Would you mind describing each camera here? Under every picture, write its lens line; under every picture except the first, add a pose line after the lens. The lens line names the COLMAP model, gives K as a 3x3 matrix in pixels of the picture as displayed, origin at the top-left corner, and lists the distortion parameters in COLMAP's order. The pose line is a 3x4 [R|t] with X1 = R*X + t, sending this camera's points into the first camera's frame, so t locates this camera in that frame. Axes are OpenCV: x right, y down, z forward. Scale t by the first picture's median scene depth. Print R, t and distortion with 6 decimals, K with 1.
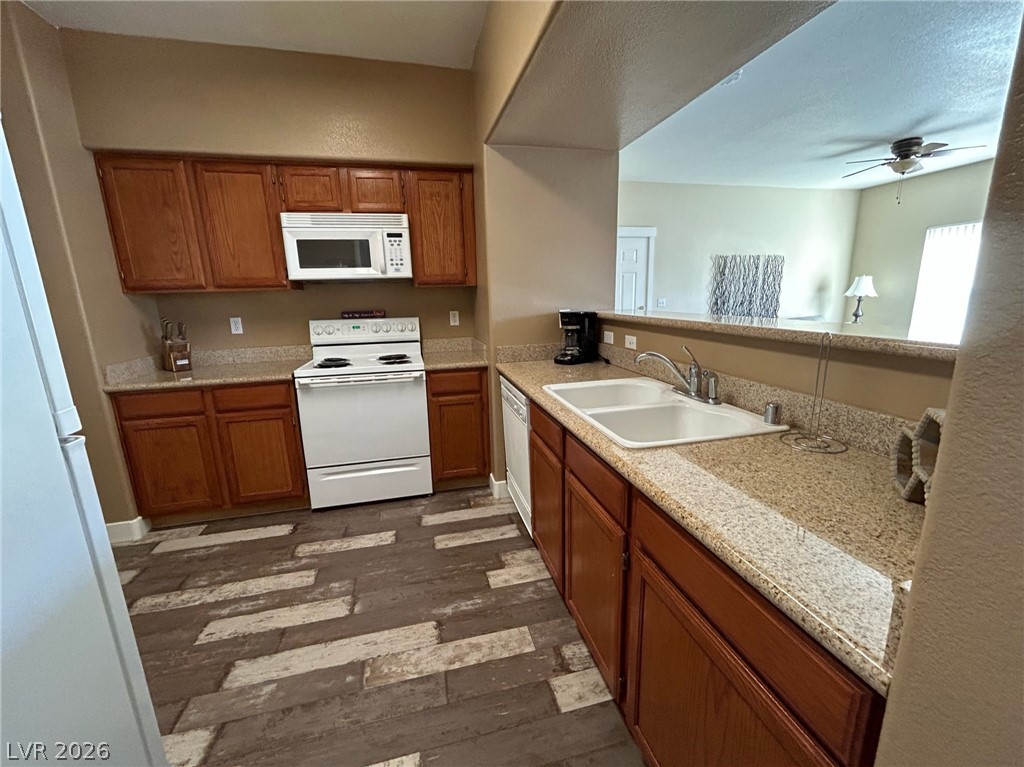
lens RADIAL K [[414.4, 0, 513.3], [0, 414.4, 384.8], [0, 0, 1]] dist [-0.002693, 0.000817]
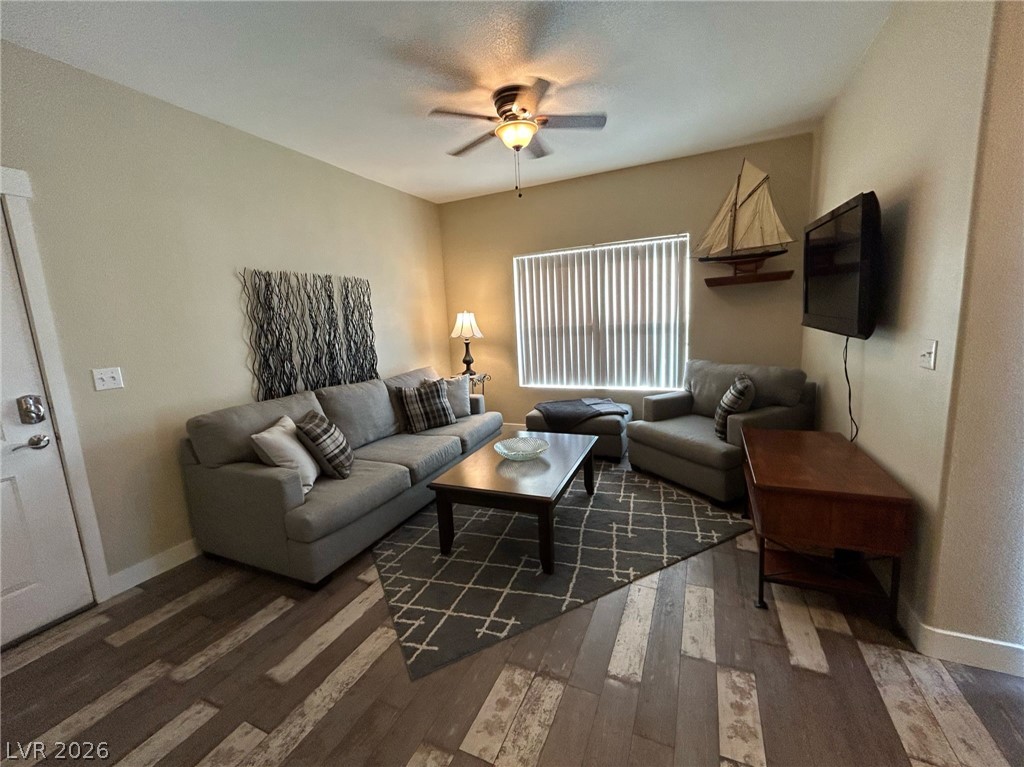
lens RADIAL K [[414.4, 0, 515.7], [0, 414.4, 383.3], [0, 0, 1]] dist [-0.002693, 0.000817]
pose [[0.610602, -0.133365, 0.780627, 0.847714], [0.205401, 0.978656, 0.006533, -0.351564], [-0.764837, 0.156352, 0.624963, 1.394672]]
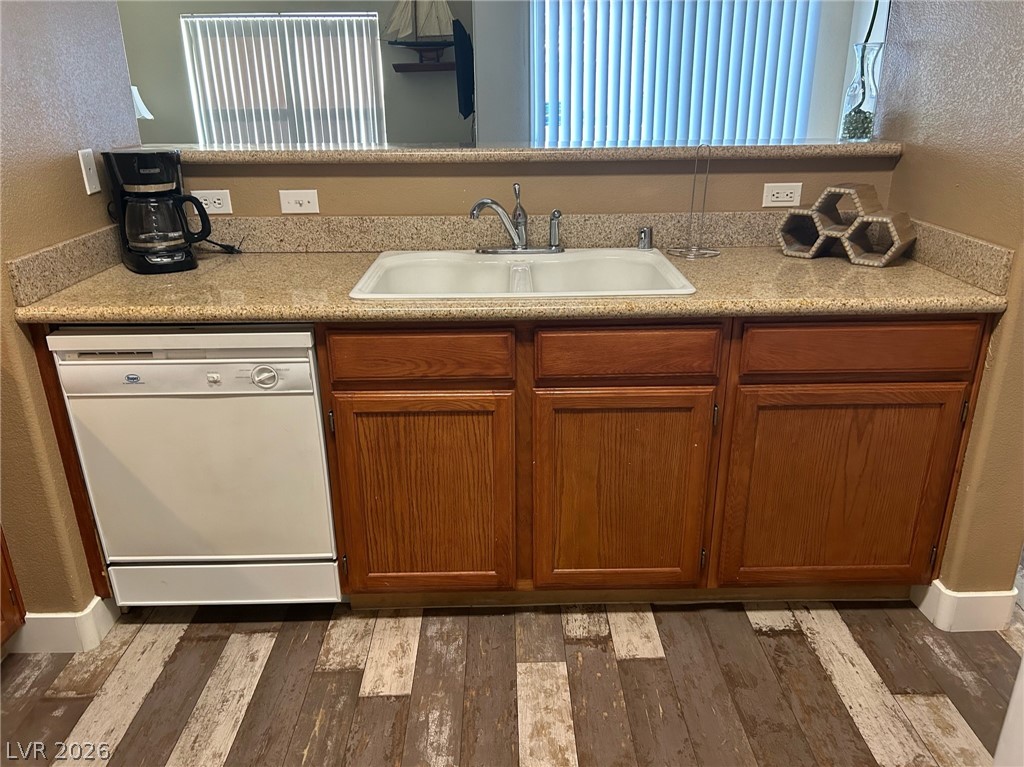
lens RADIAL K [[770.4, 0, 510.7], [0, 770.4, 390.8], [0, 0, 1]] dist [0.050033, -0.055074]
pose [[0.225754, -0.326989, 0.917667, -0.753655], [0.214571, 0.935542, 0.280572, -0.106390], [-0.950260, 0.133564, 0.281365, 0.525489]]
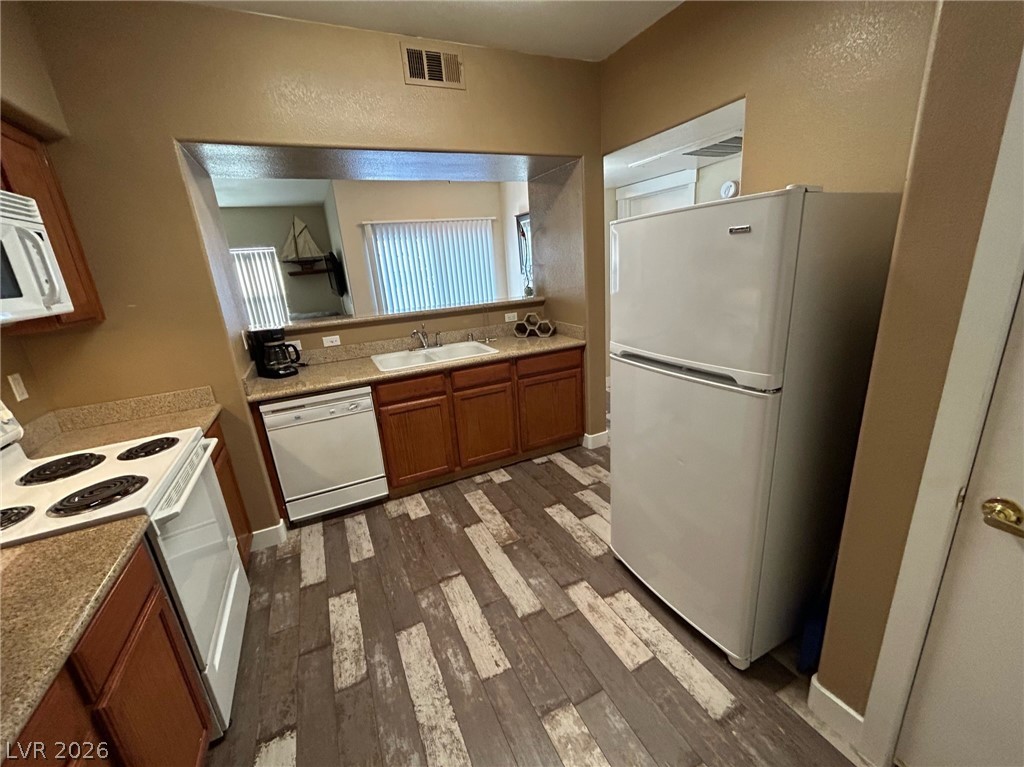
lens RADIAL K [[414.4, 0, 511.5], [0, 414.4, 384.0], [0, 0, 1]] dist [-0.002693, 0.000817]
pose [[-0.201645, -0.239513, 0.949722, -1.254361], [0.282586, 0.914181, 0.290548, -0.221334], [-0.937808, 0.326966, -0.116657, 0.725934]]
